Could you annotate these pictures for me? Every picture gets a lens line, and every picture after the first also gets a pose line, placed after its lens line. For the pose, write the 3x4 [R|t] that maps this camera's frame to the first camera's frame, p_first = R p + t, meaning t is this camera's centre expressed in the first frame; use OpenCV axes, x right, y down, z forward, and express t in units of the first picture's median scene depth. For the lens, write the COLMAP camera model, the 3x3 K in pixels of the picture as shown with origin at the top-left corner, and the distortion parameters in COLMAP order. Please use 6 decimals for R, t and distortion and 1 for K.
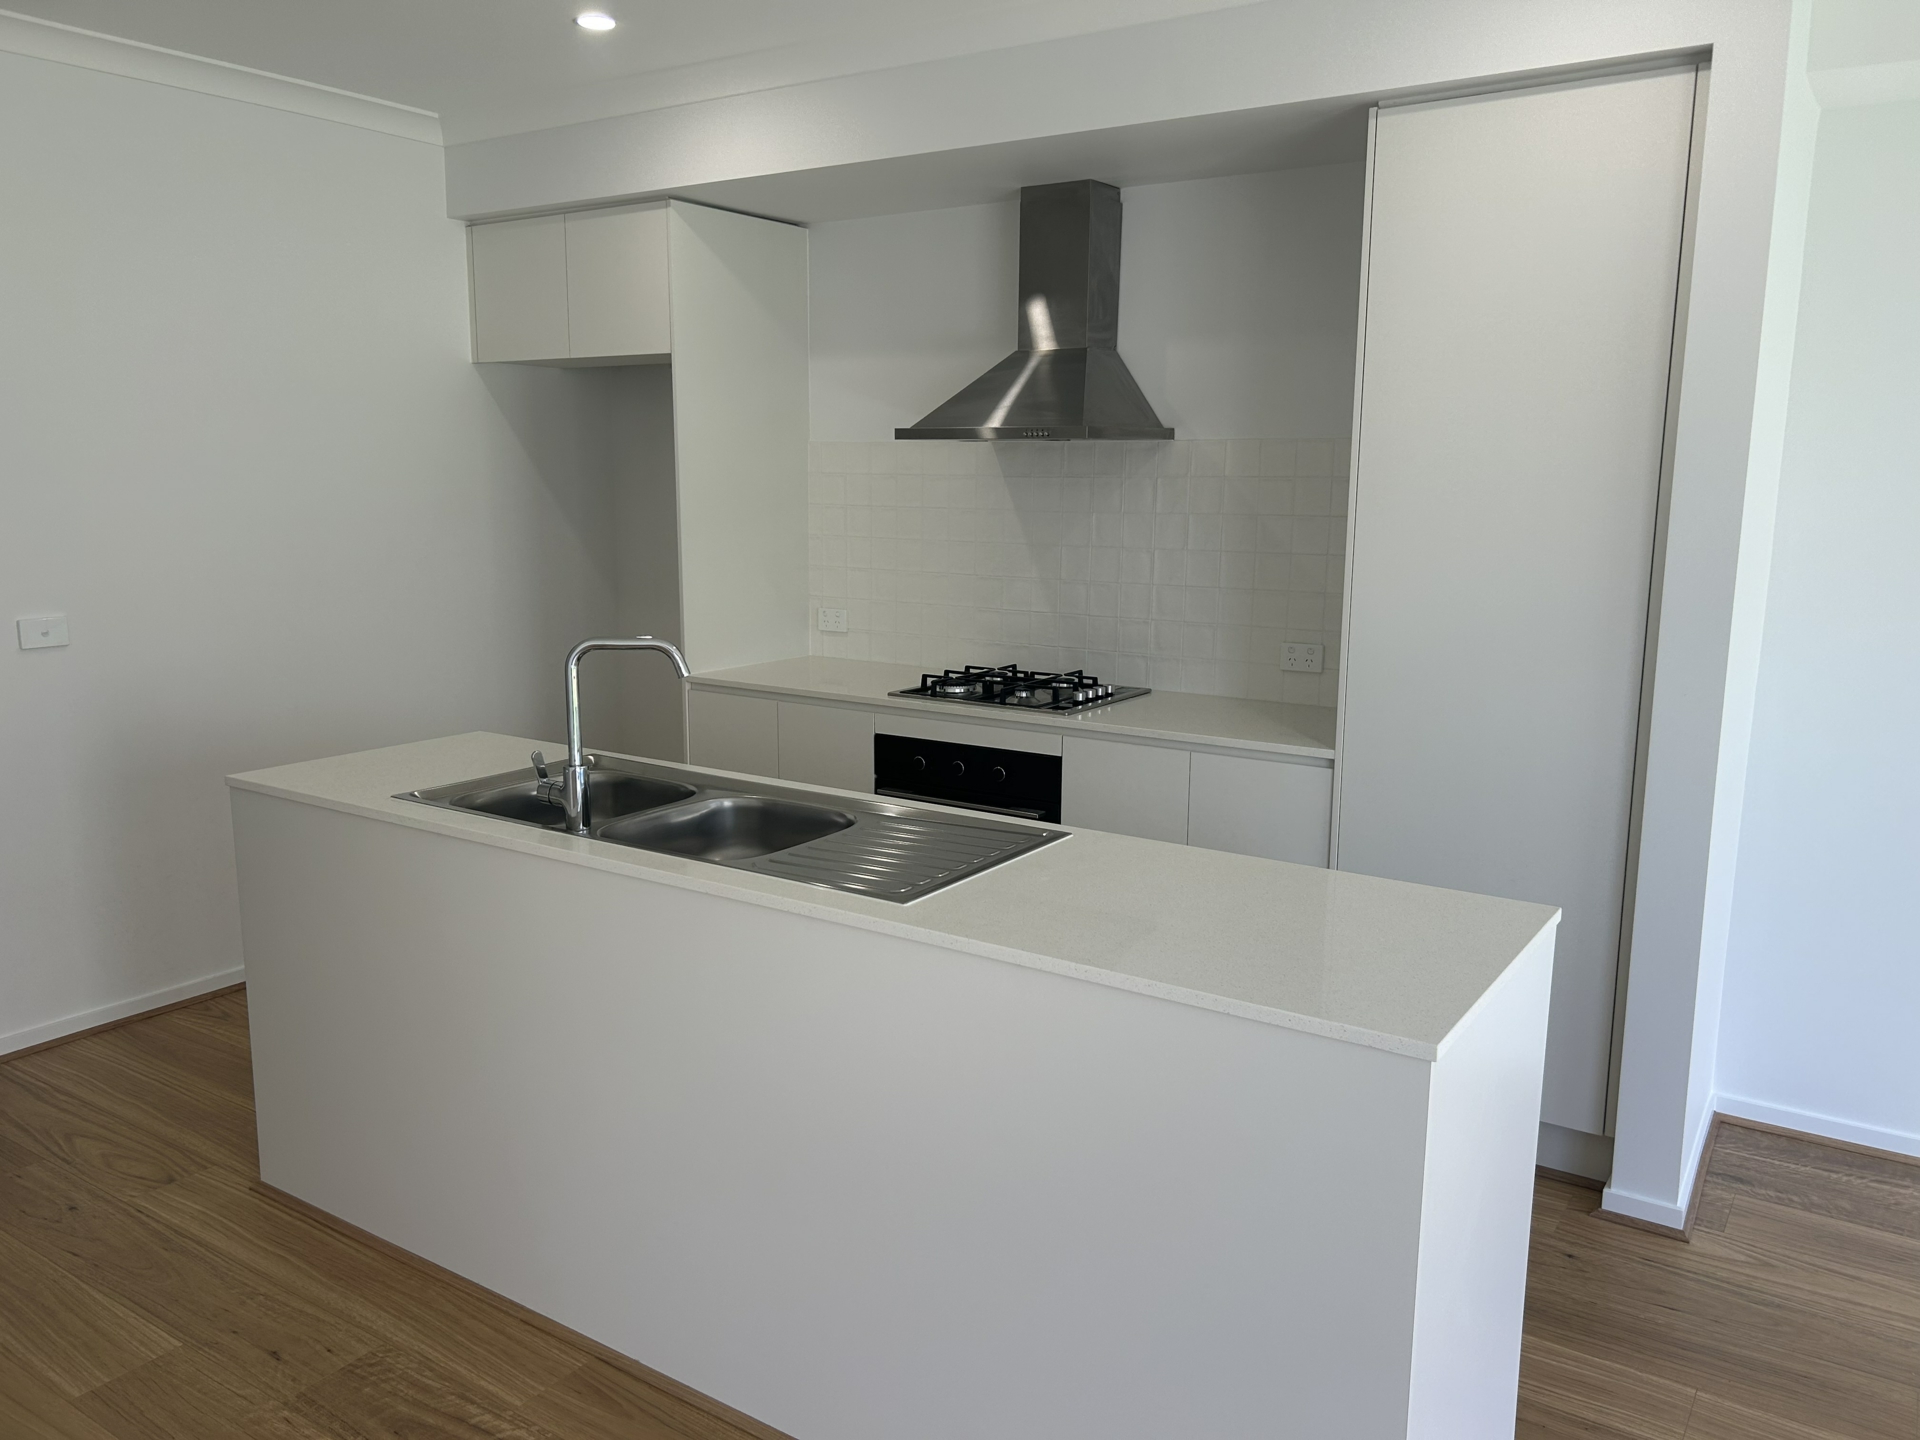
lens RADIAL K [[1471.6, 0, 960.0], [0, 1471.6, 720.0], [0, 0, 1]] dist [0.070995, 0.000215]
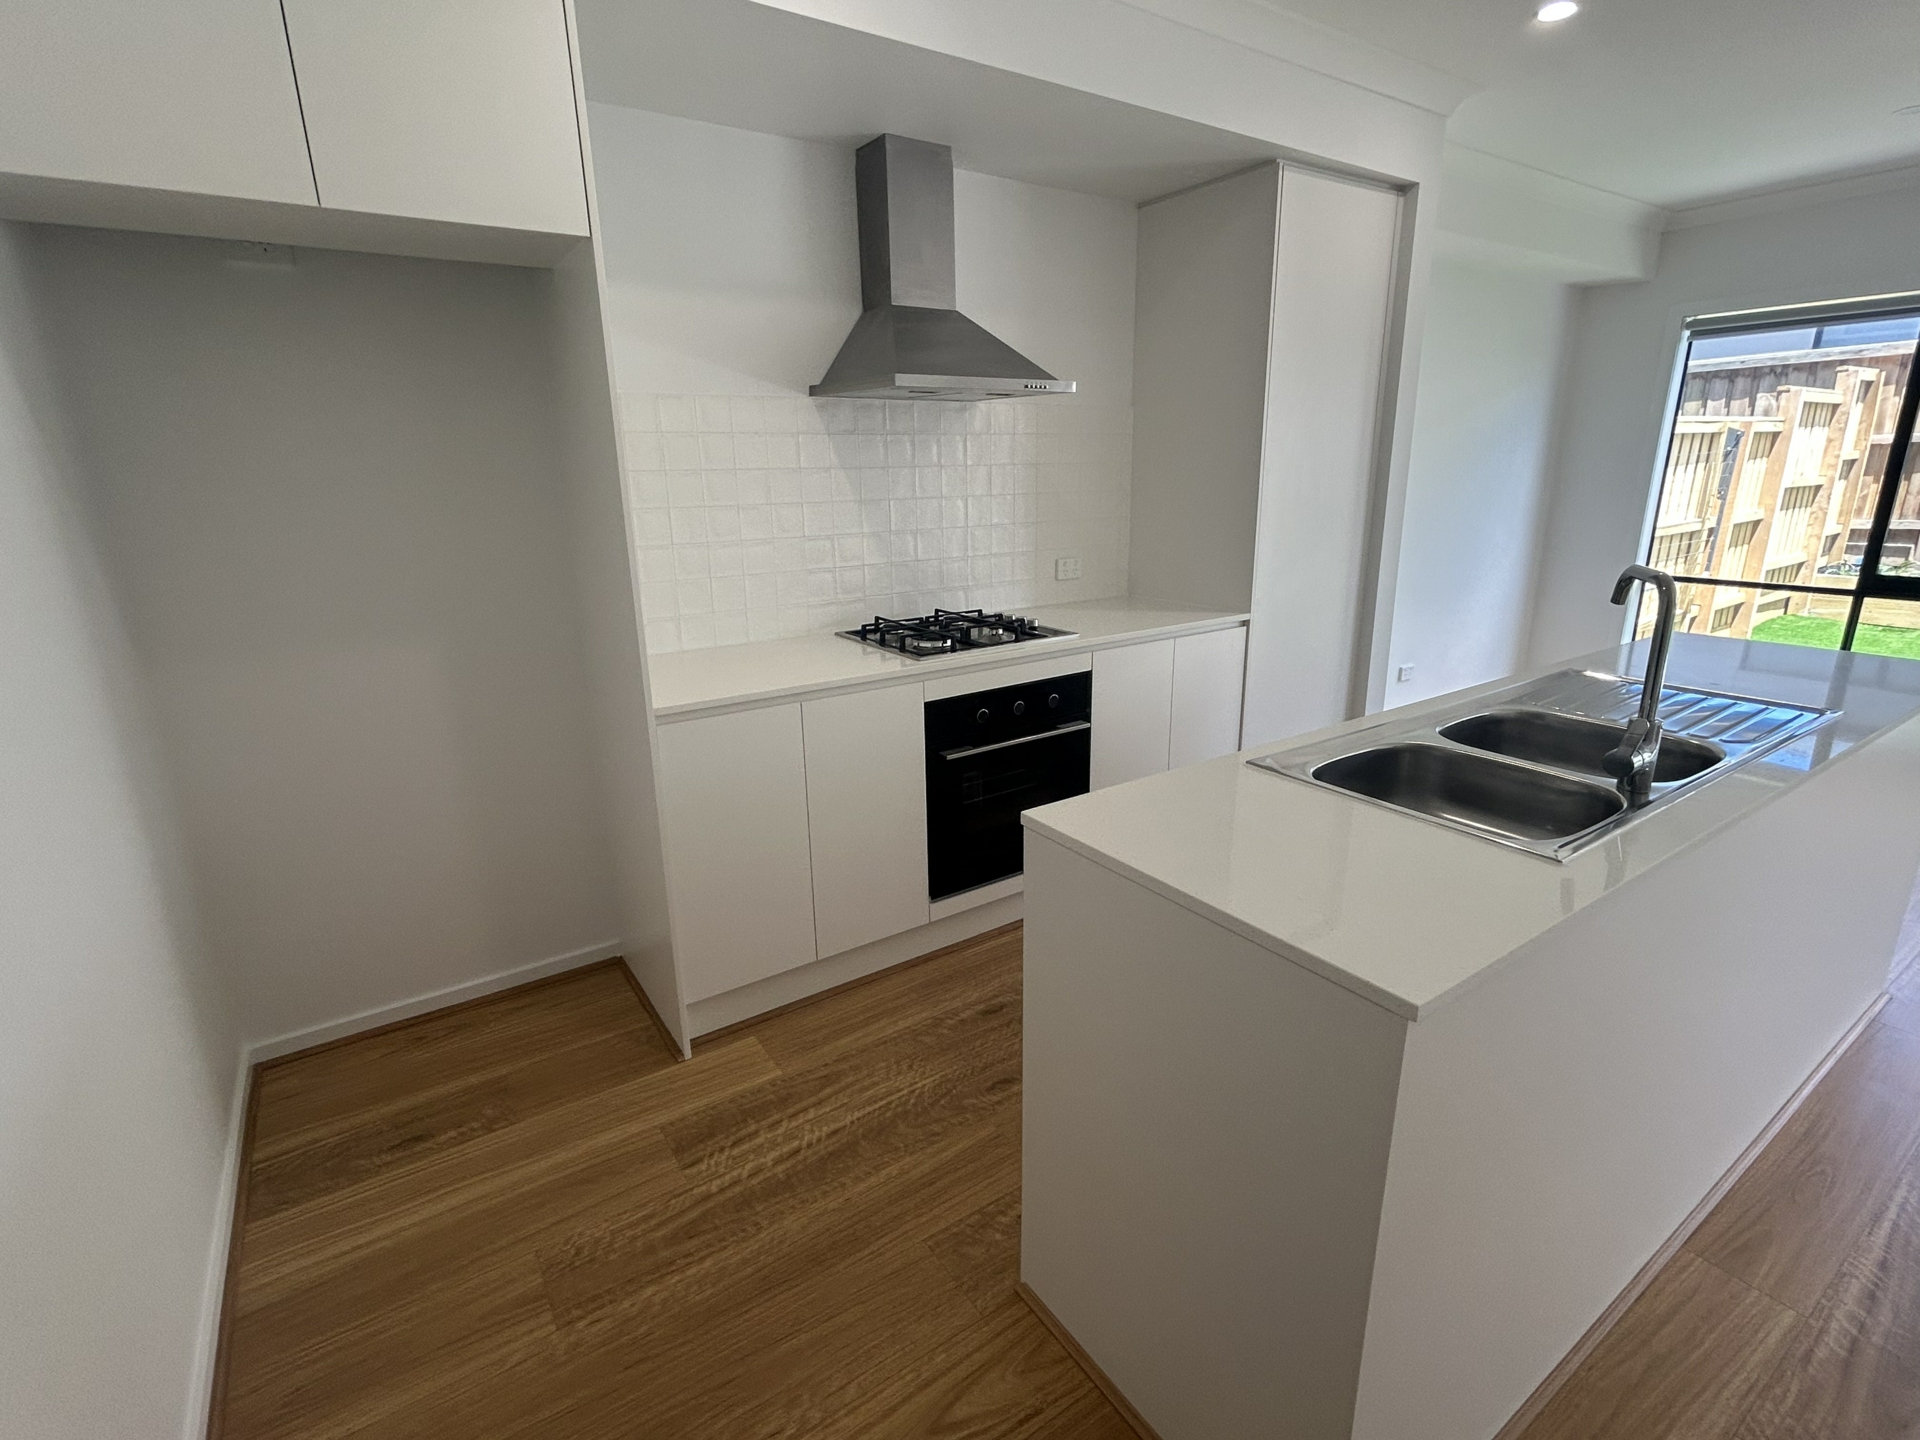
lens RADIAL K [[890.8, 0, 960.0], [0, 890.8, 720.0], [0, 0, 1]] dist [-0.000203, 0.001067]
pose [[0.376208, -0.267665, 0.887030, -0.724009], [0.176902, 0.960502, 0.214808, -0.128299], [-0.909491, 0.076105, 0.408699, 0.951671]]
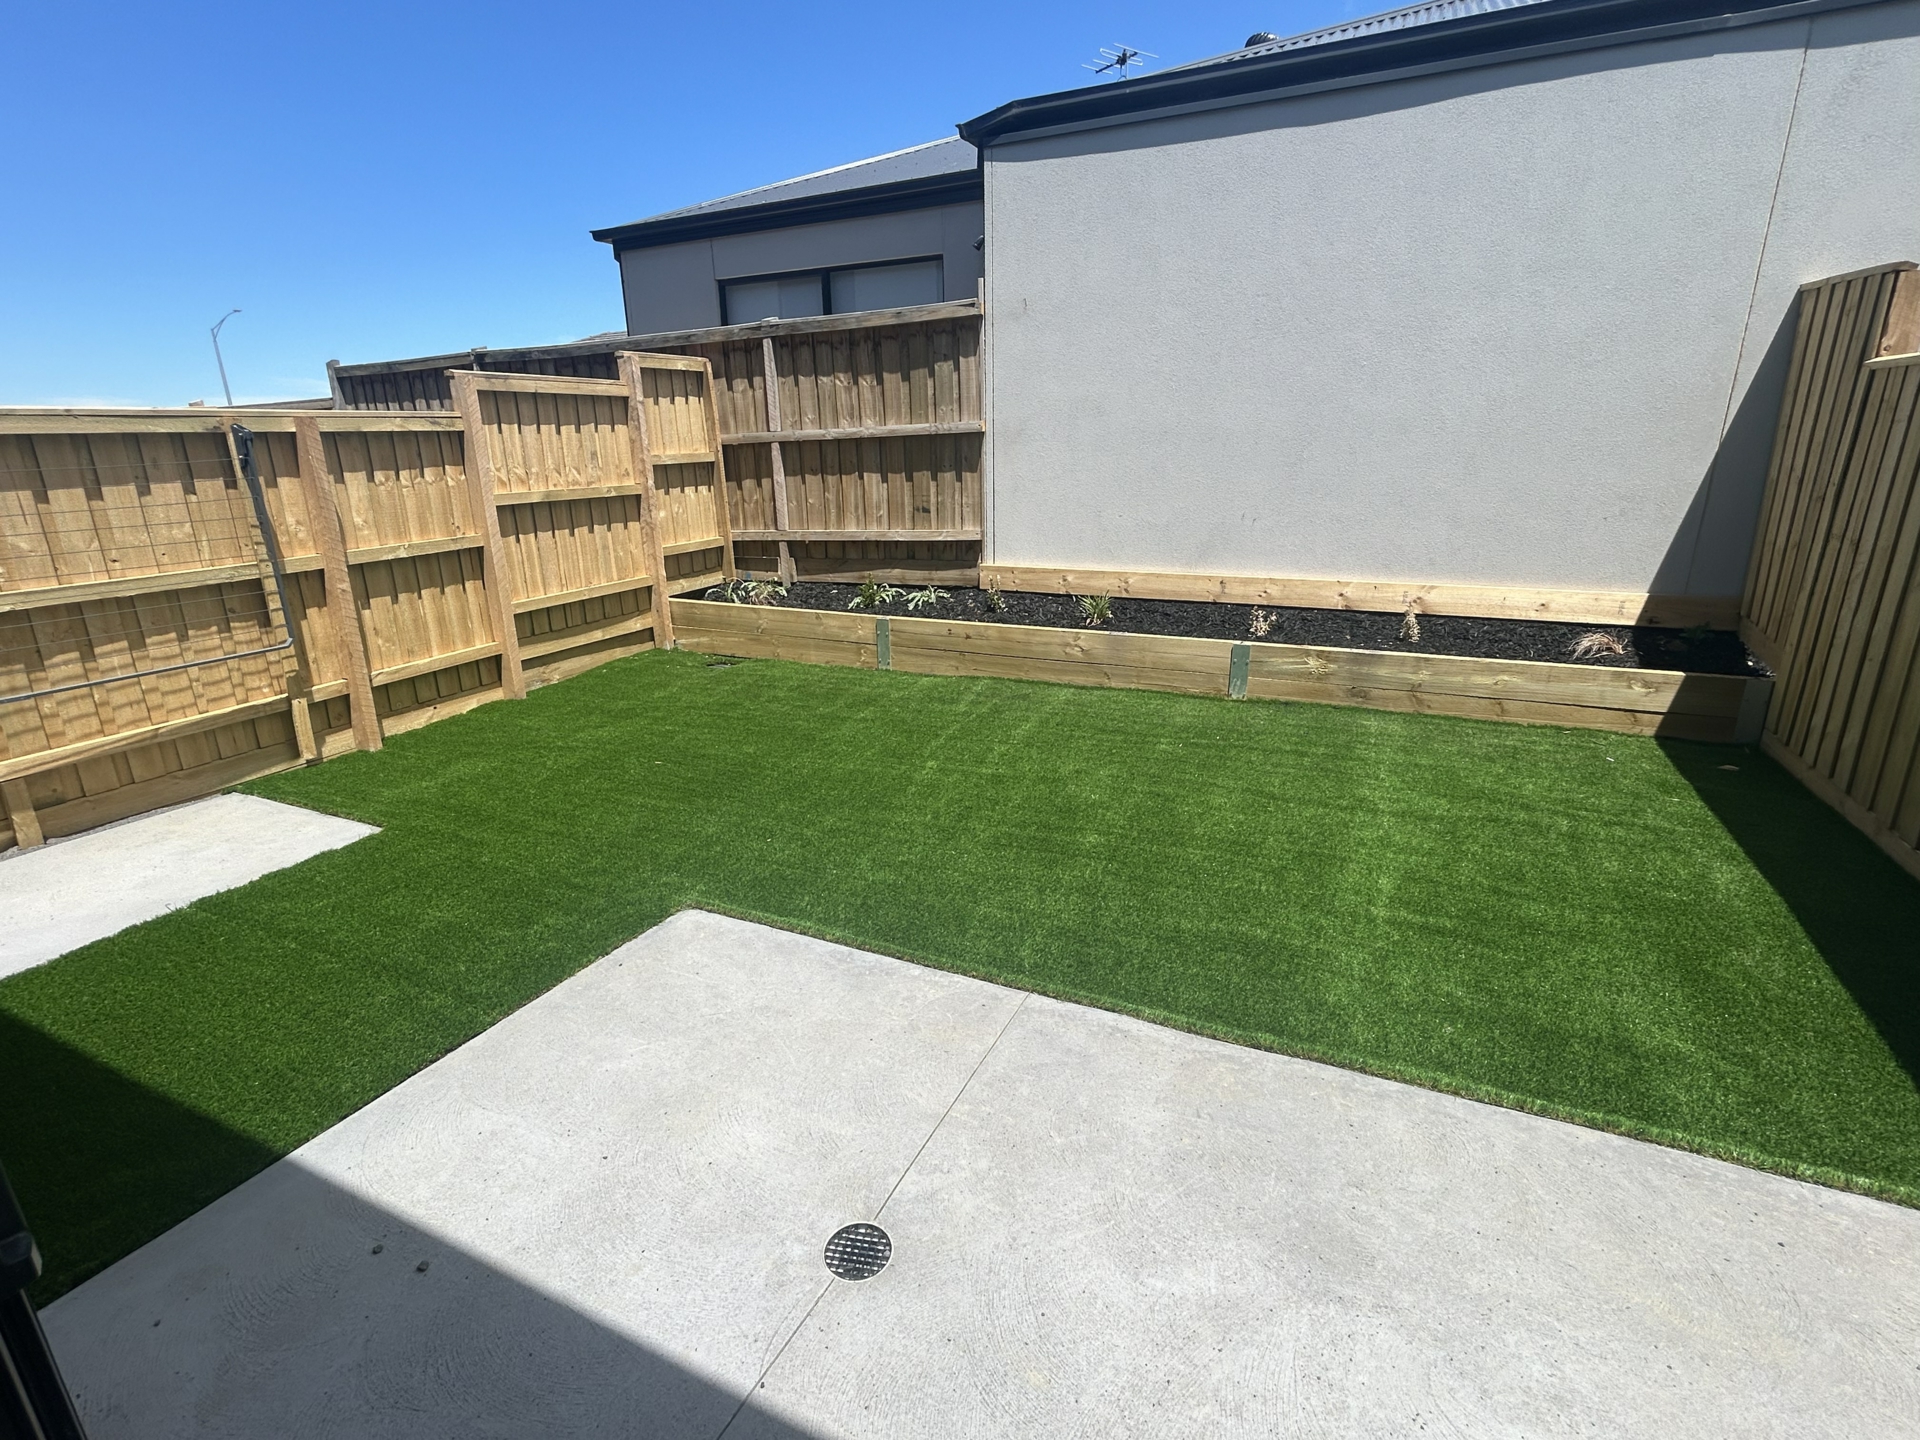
lens RADIAL K [[890.8, 0, 960.0], [0, 890.8, 720.0], [0, 0, 1]] dist [-0.000203, 0.001067]
pose [[-0.156502, -0.294773, 0.942665, 0.355148], [0.191598, 0.927234, 0.321757, 0.165395], [-0.968916, 0.230968, -0.088636, -0.692021]]
